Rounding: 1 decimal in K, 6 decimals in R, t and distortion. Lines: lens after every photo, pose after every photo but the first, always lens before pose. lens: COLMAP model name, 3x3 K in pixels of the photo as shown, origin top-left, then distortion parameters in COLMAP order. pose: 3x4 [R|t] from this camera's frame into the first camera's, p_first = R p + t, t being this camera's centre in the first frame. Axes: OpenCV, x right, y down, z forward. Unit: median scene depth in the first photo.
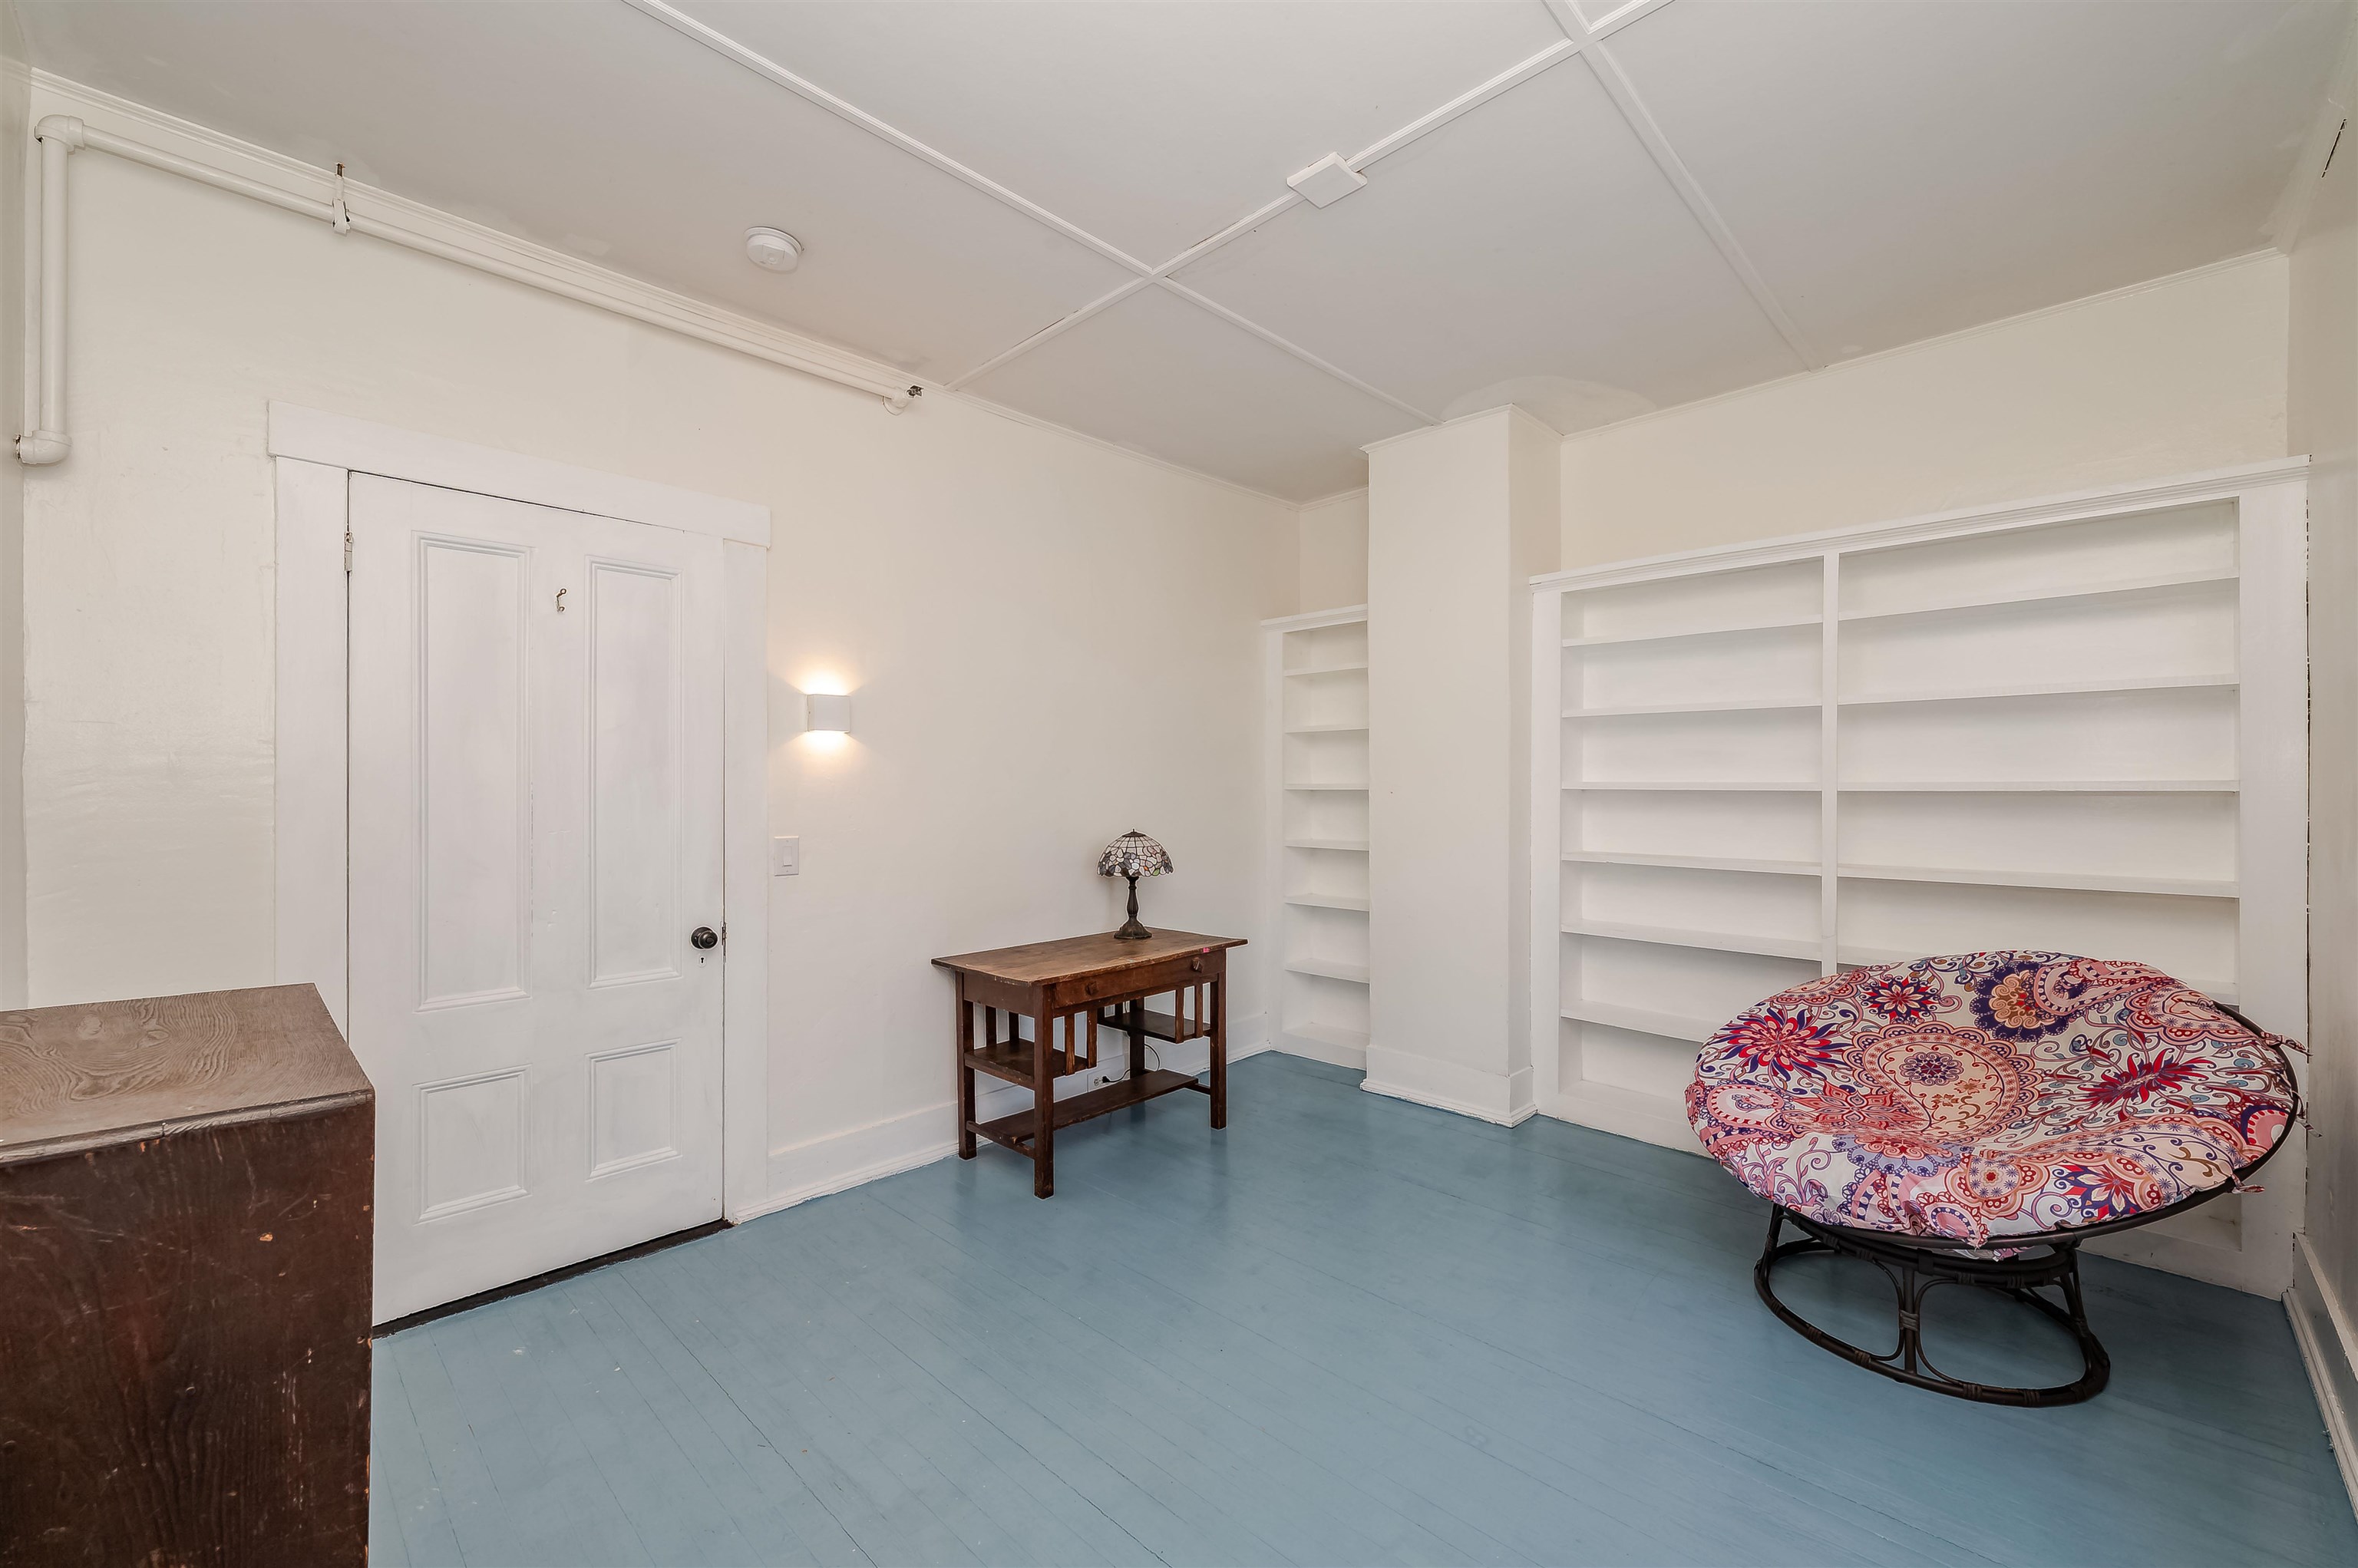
lens RADIAL K [[941.0, 0, 1185.6], [0, 941.0, 785.2], [0, 0, 1]] dist [0.000908, -0.000009]
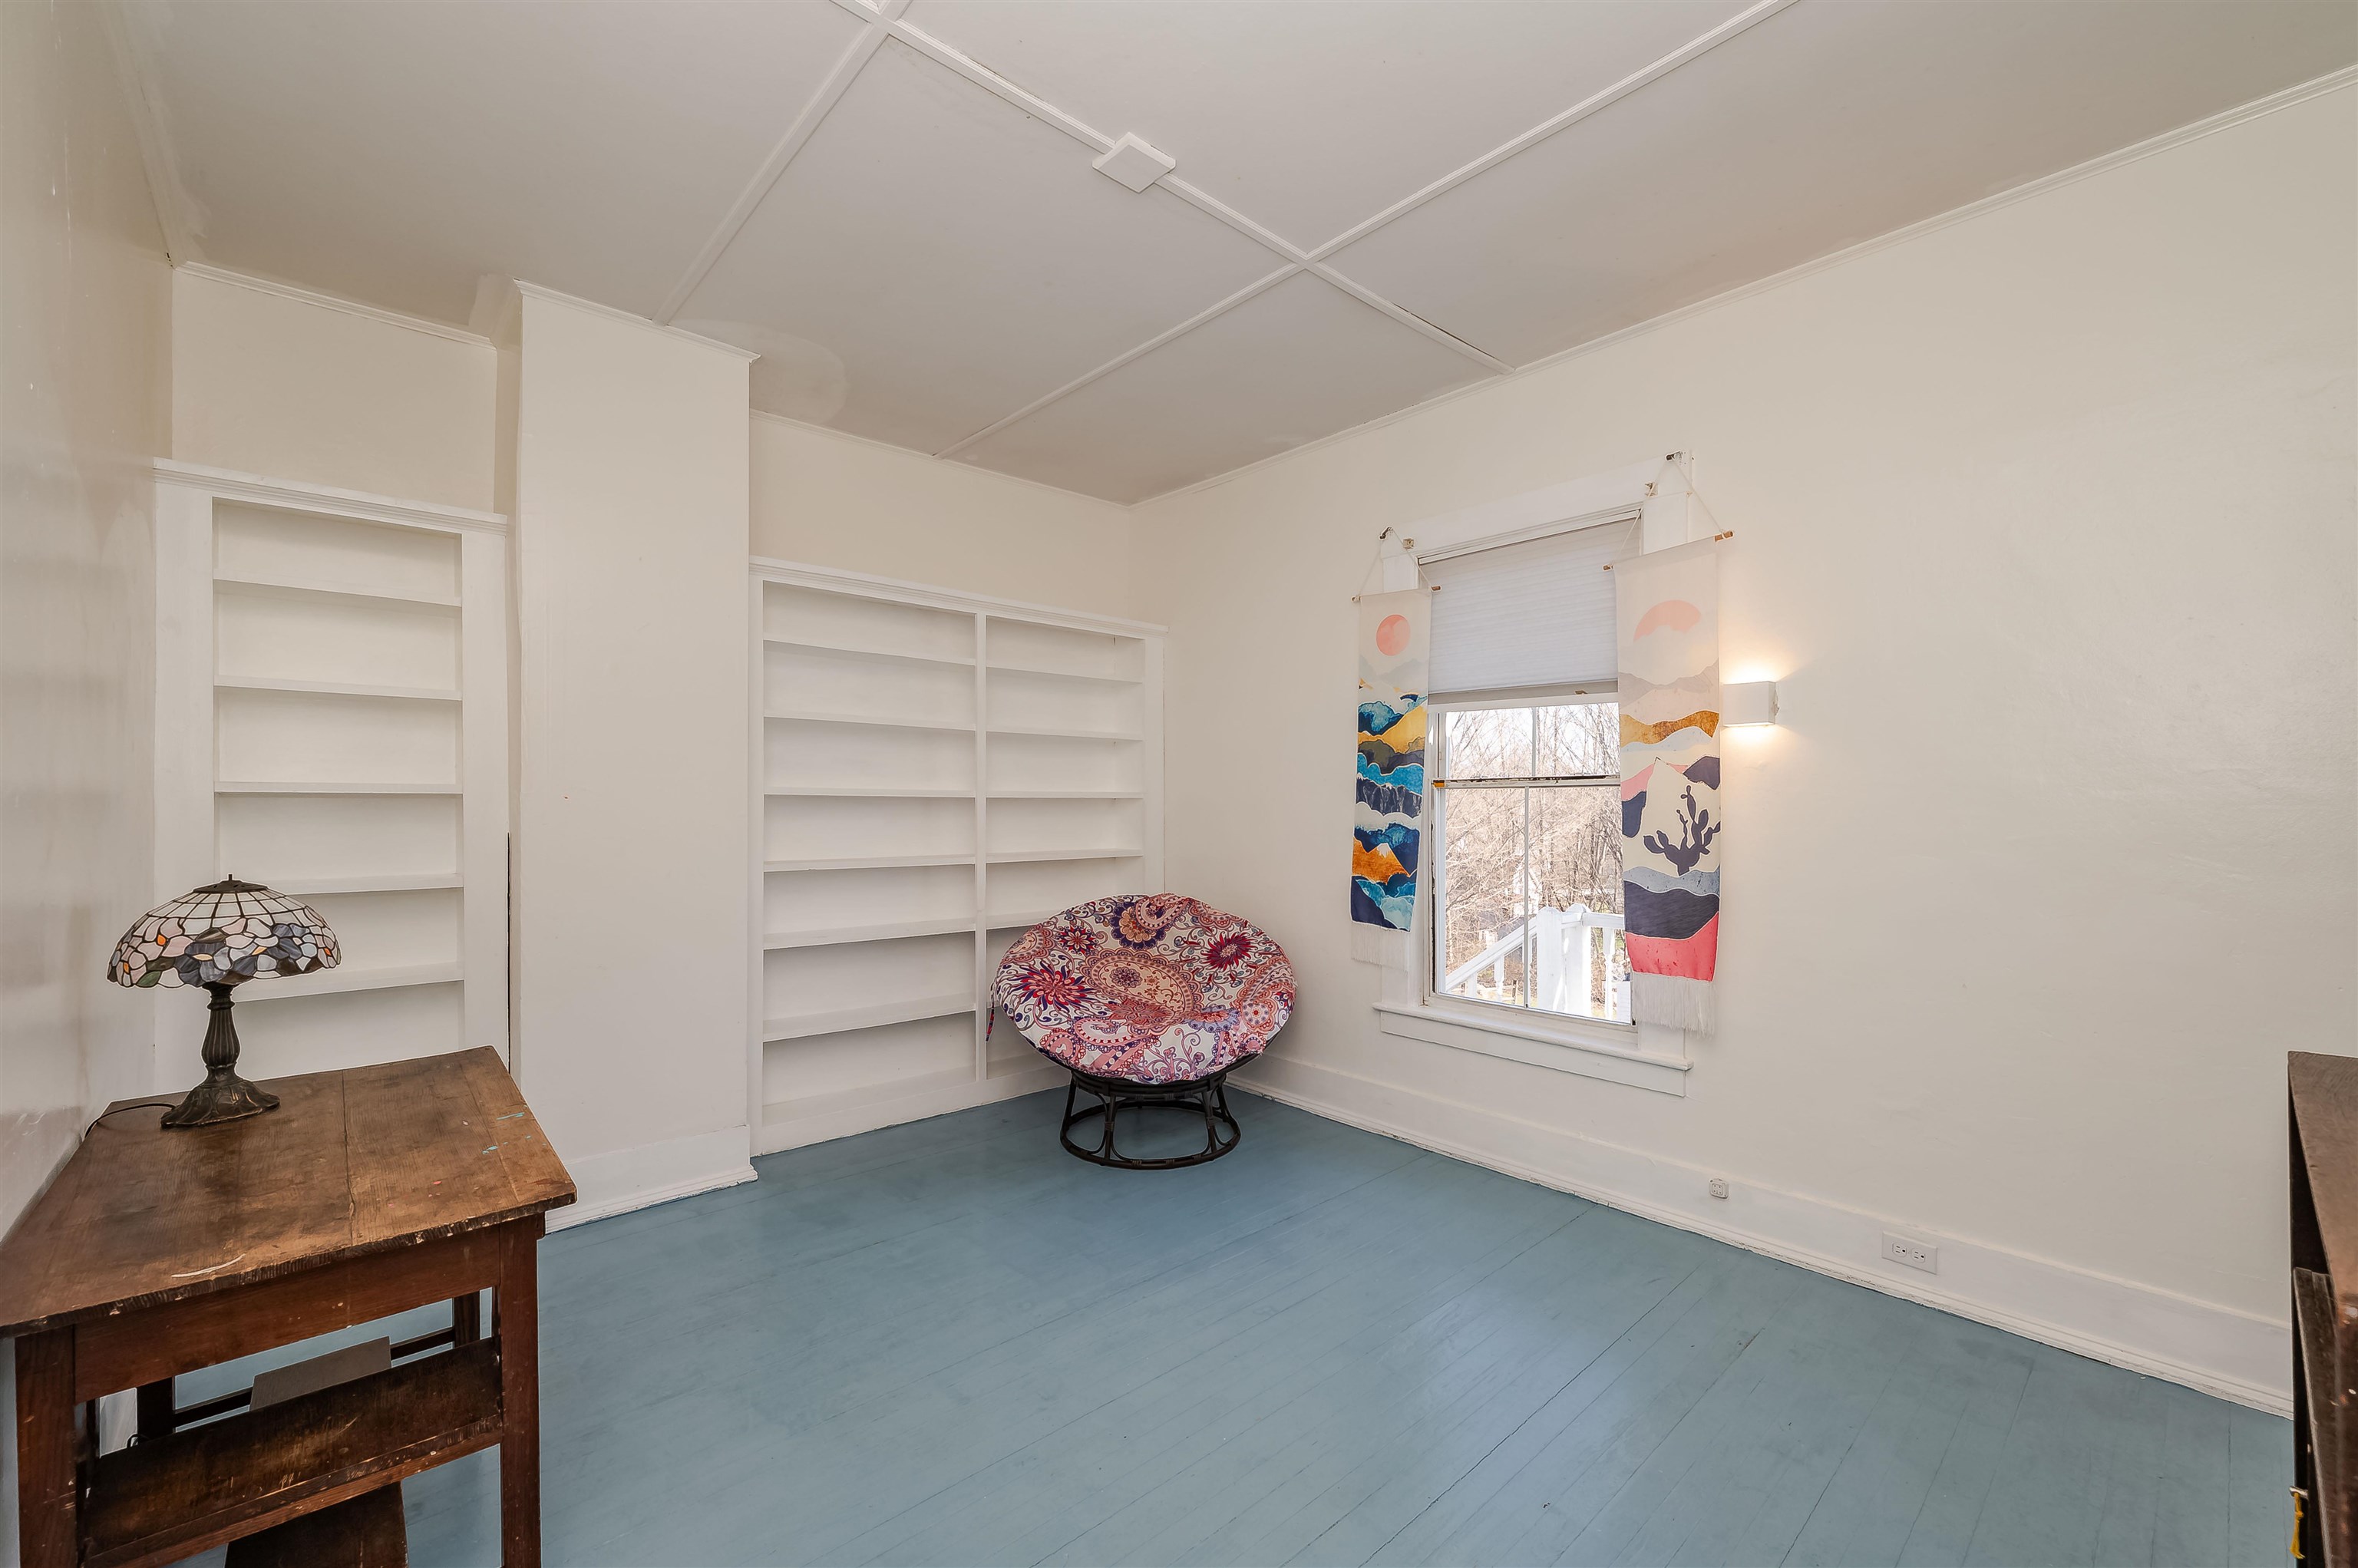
lens RADIAL K [[941.0, 0, 1184.8], [0, 941.0, 799.8], [0, 0, 1]] dist [0.000908, -0.000009]
pose [[0.073274, 0.002902, 0.997308, -0.588328], [-0.005988, 0.999979, -0.002470, 0.011004], [-0.997294, -0.005791, 0.073290, 0.633296]]
